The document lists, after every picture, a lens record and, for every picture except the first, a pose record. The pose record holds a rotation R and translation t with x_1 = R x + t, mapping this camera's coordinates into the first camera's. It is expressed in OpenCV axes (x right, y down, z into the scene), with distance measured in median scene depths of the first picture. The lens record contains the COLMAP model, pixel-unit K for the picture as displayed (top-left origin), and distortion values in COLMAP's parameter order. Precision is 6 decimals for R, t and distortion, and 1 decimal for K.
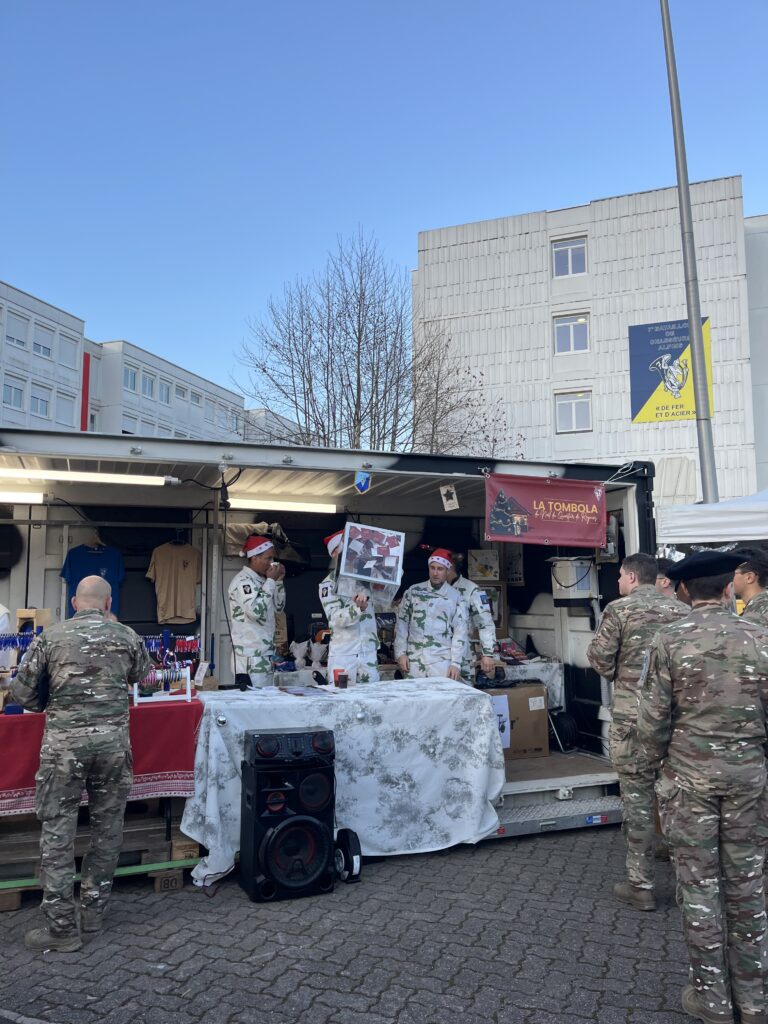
lens RADIAL K [[762.4, 0, 379.7], [0, 762.4, 512.9], [0, 0, 1]] dist [0.032816, -0.051818]
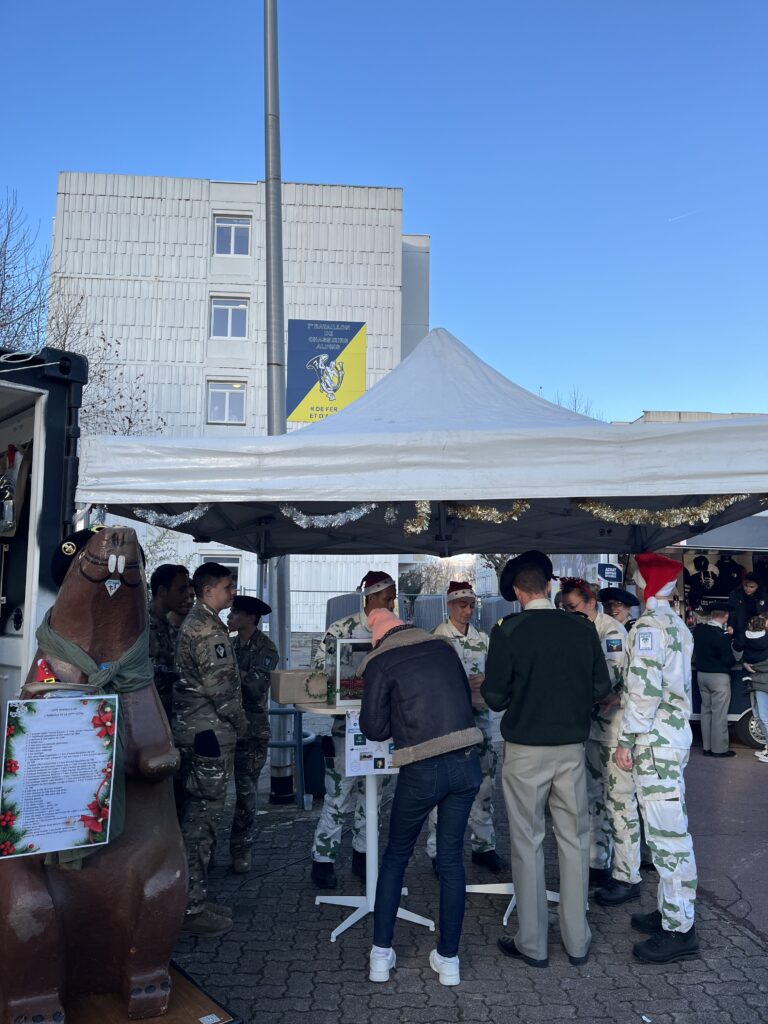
lens RADIAL K [[762.4, 0, 387.1], [0, 762.4, 509.7], [0, 0, 1]] dist [0.032816, -0.051818]
pose [[0.911783, 0.061108, 0.406101, 0.064092], [-0.056581, 0.998129, -0.023157, 0.008498], [-0.406756, -0.001863, 0.913535, 0.077290]]
